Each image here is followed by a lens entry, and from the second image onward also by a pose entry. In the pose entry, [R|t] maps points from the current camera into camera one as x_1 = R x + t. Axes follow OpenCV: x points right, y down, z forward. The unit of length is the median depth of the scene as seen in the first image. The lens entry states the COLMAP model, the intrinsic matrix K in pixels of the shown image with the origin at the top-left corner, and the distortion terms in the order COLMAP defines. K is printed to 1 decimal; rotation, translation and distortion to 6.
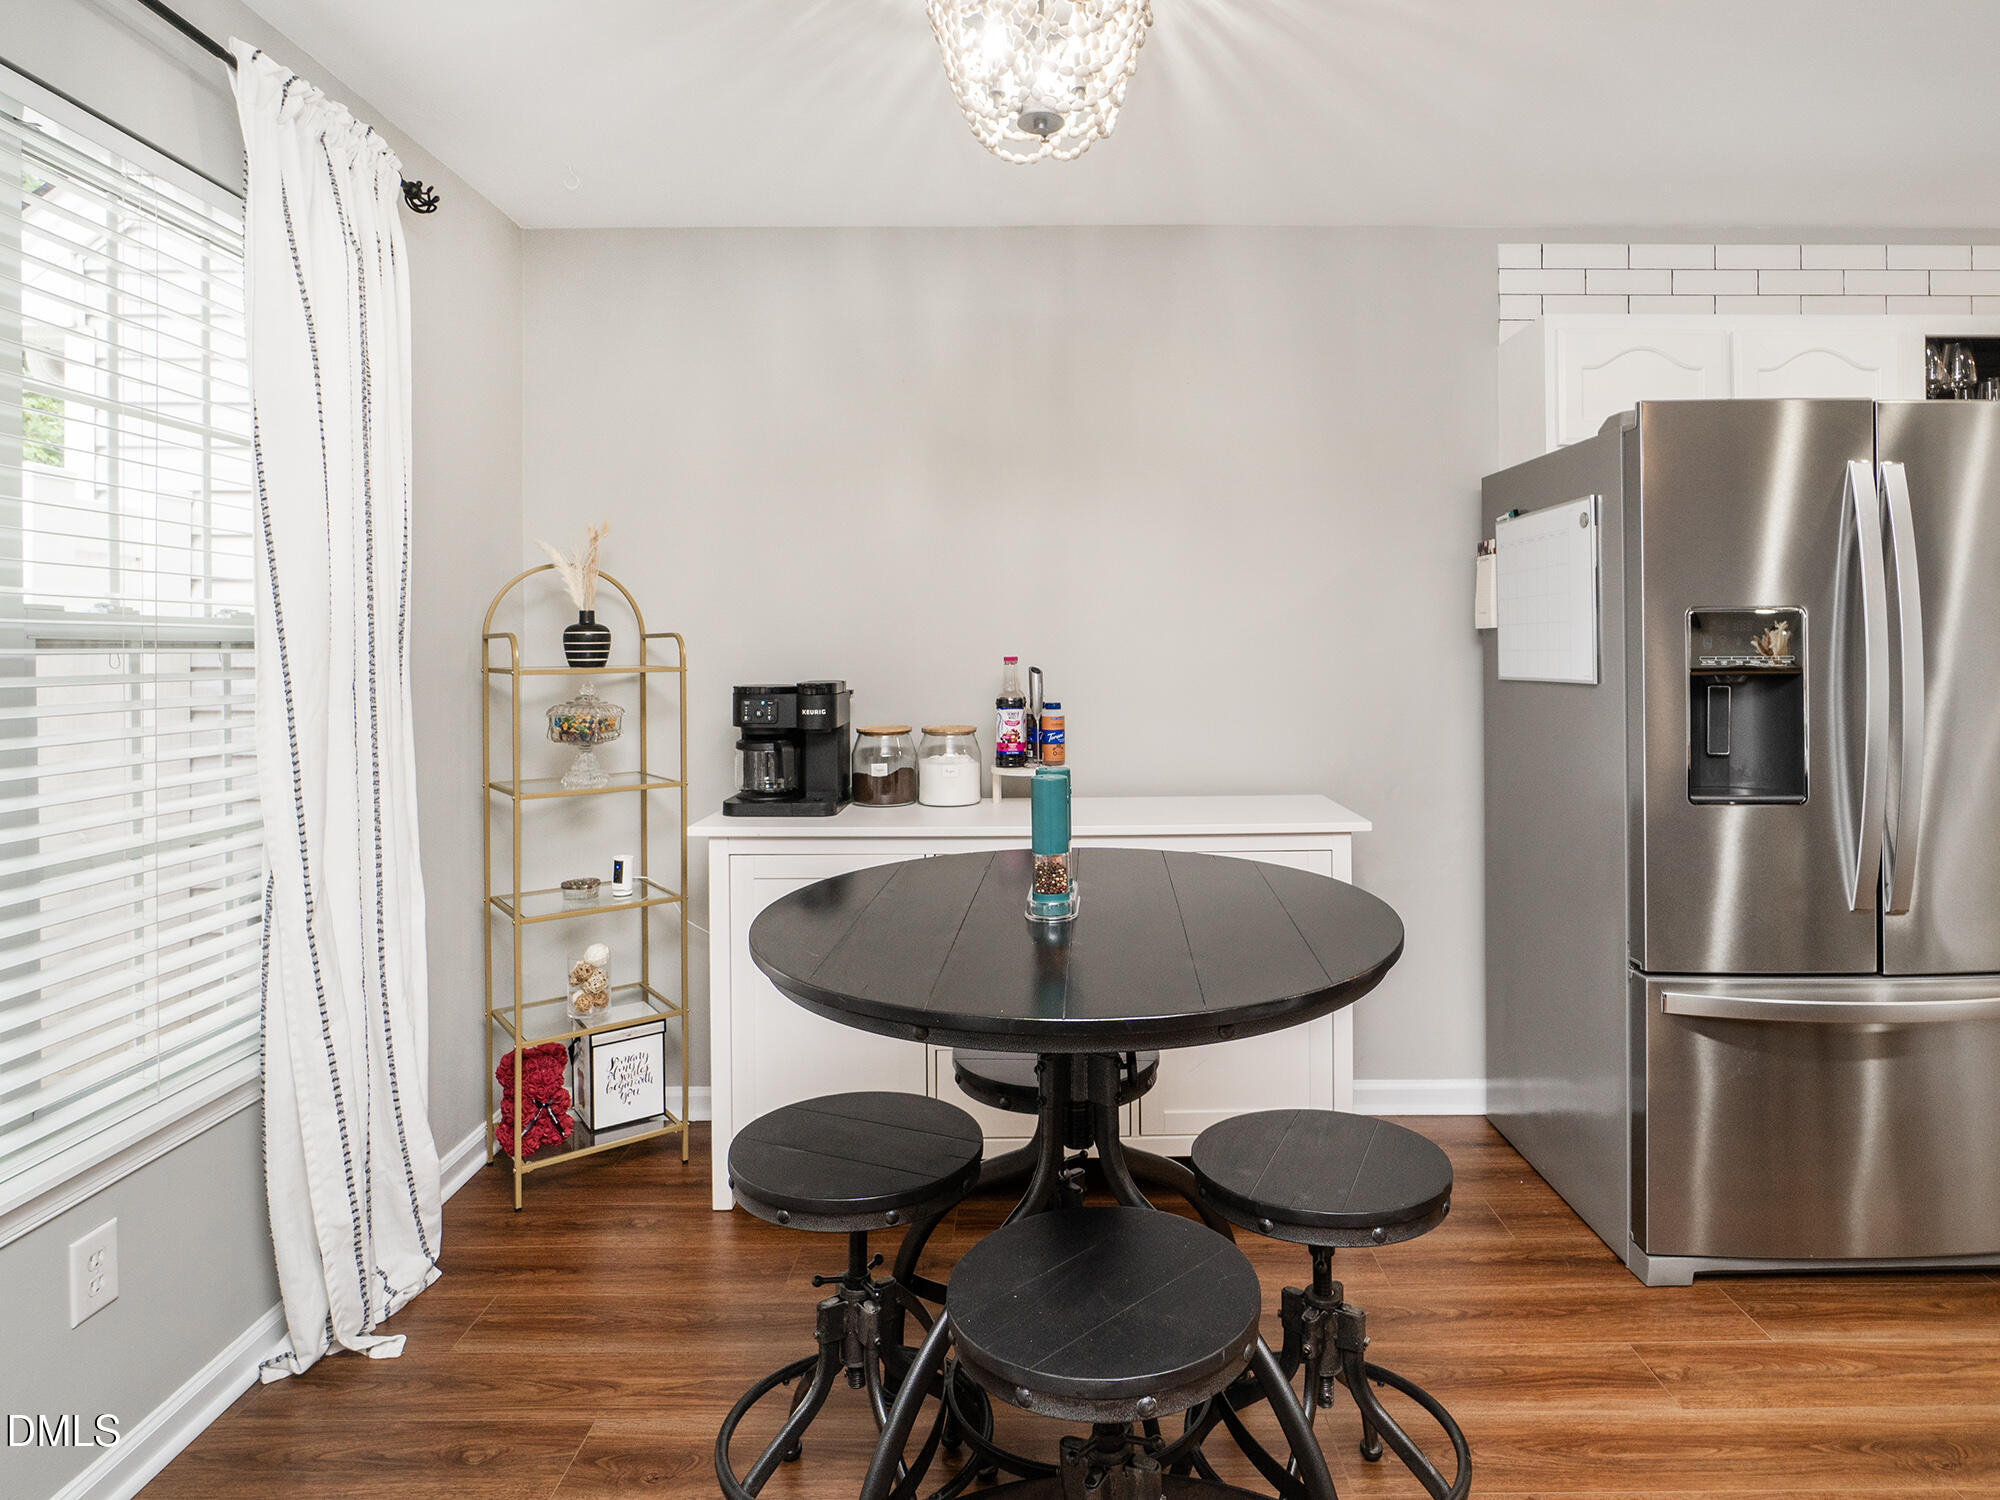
lens RADIAL K [[1119.9, 0, 1041.9], [0, 1119.9, 644.9], [0, 0, 1]] dist [-0.006631, 0.000003]
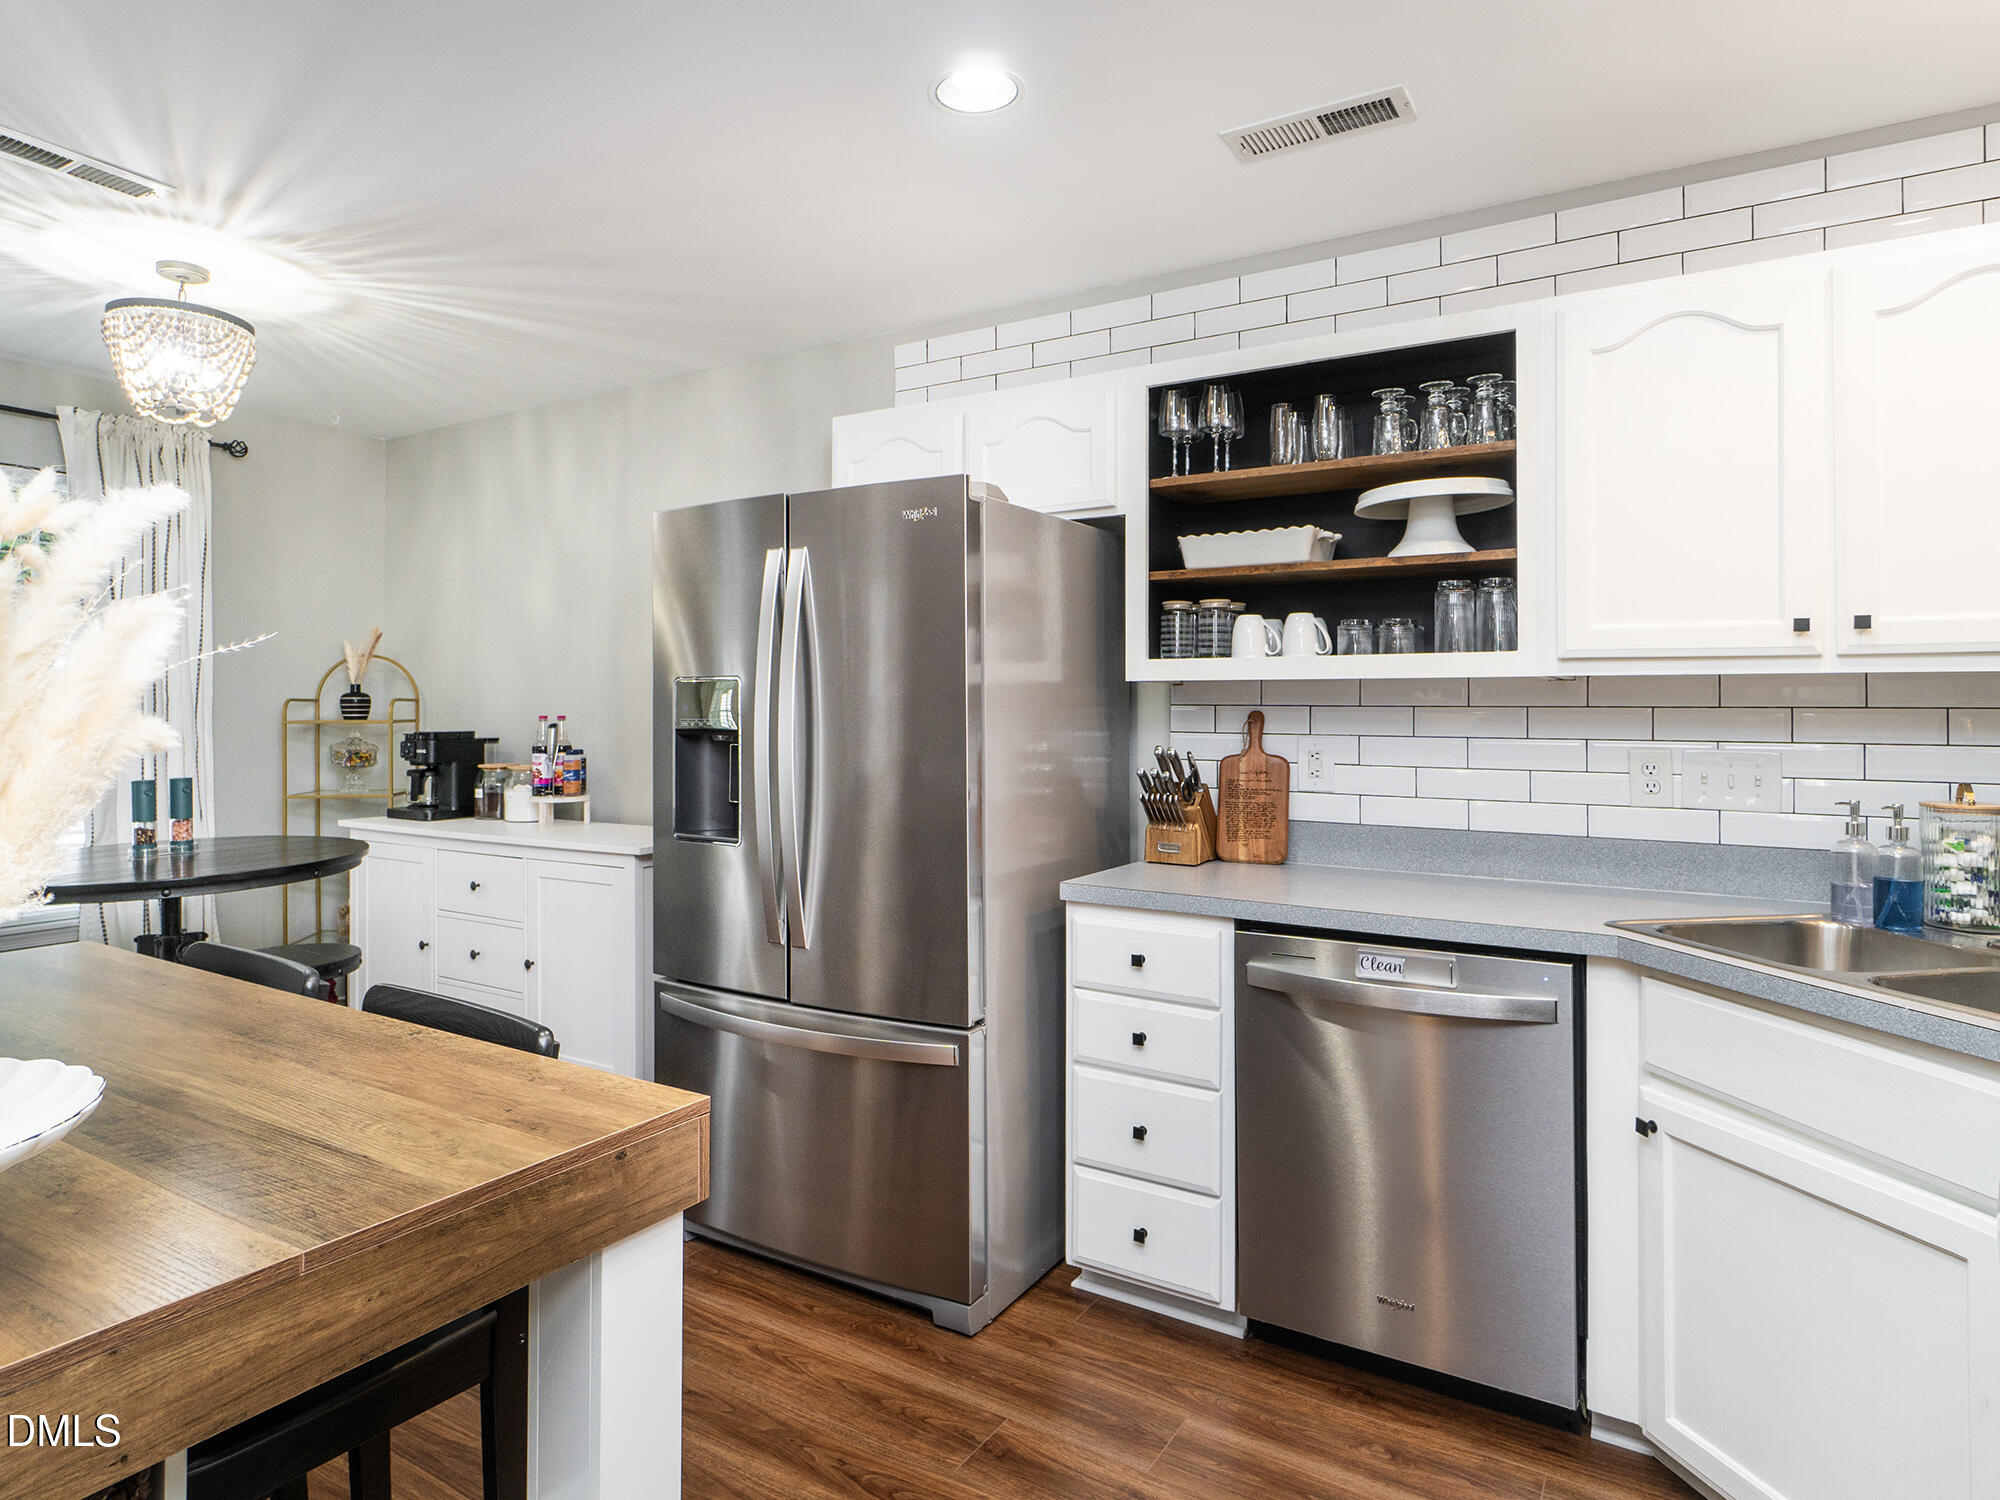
lens RADIAL K [[1169.8, 0, 958.7], [0, 1169.8, 688.6], [0, 0, 1]] dist [-0.003247, 0.002890]
pose [[0.841598, -0.004630, -0.540085, 1.197578], [-0.002257, 0.999924, -0.012089, -0.006354], [0.540100, 0.011394, 0.841524, 0.070980]]
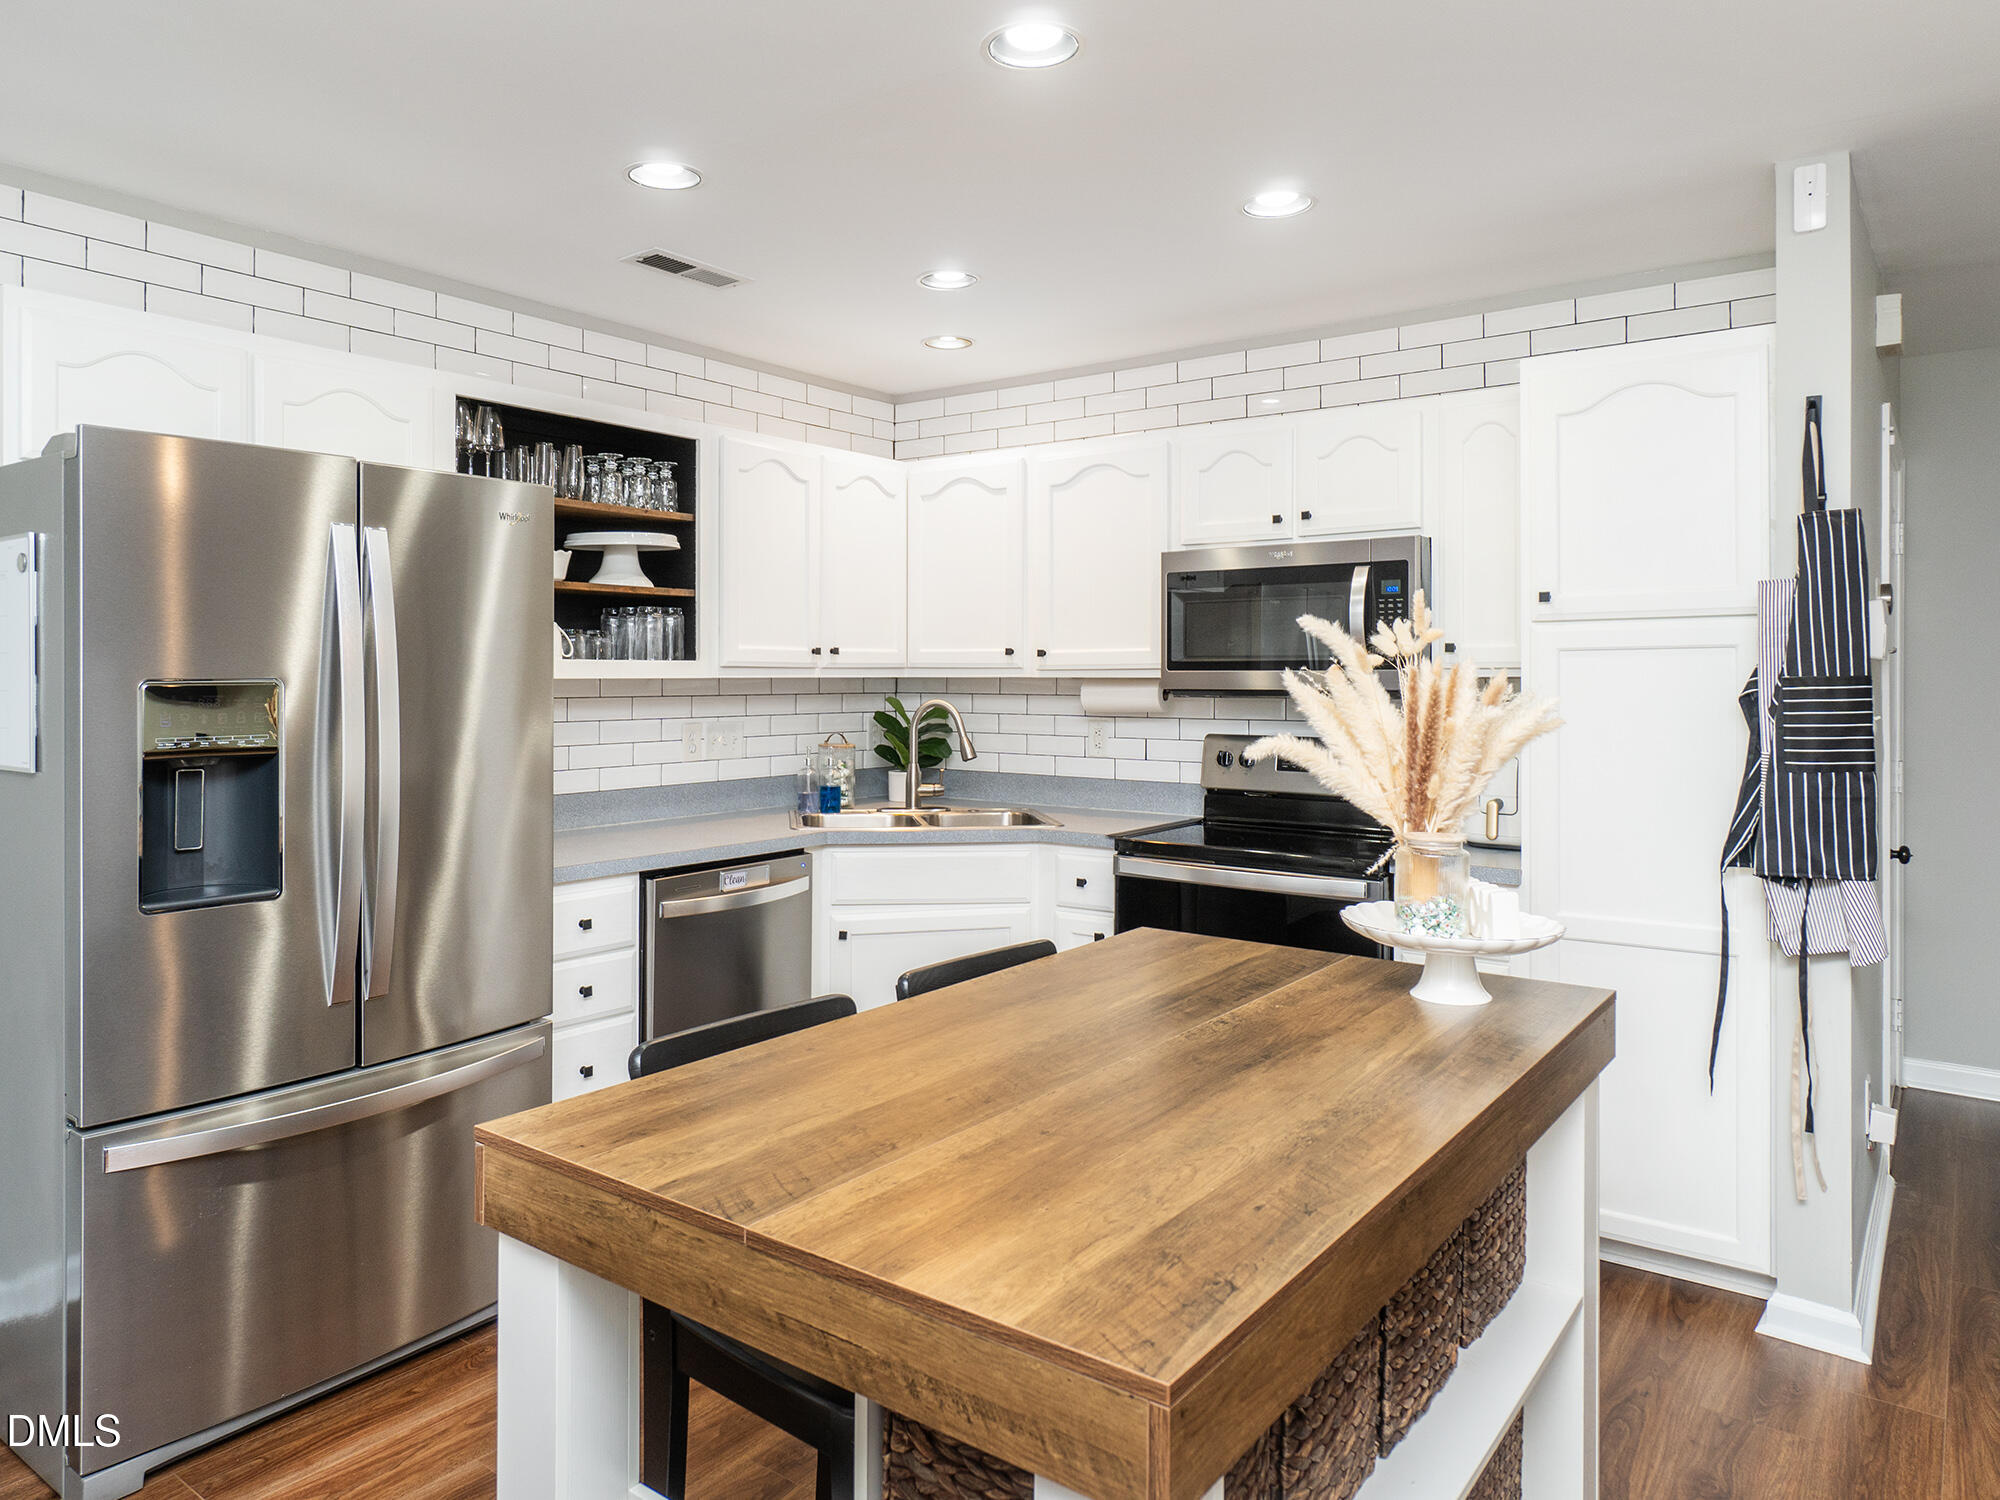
lens RADIAL K [[1325.6, 0, 930.4], [0, 1325.6, 675.4], [0, 0, 1]] dist [0.001042, -0.004528]
pose [[0.618019, 0.002008, 0.786160, 0.128797], [-0.005499, 0.999983, 0.001769, -0.032619], [-0.786144, -0.005417, 0.618020, -0.059997]]
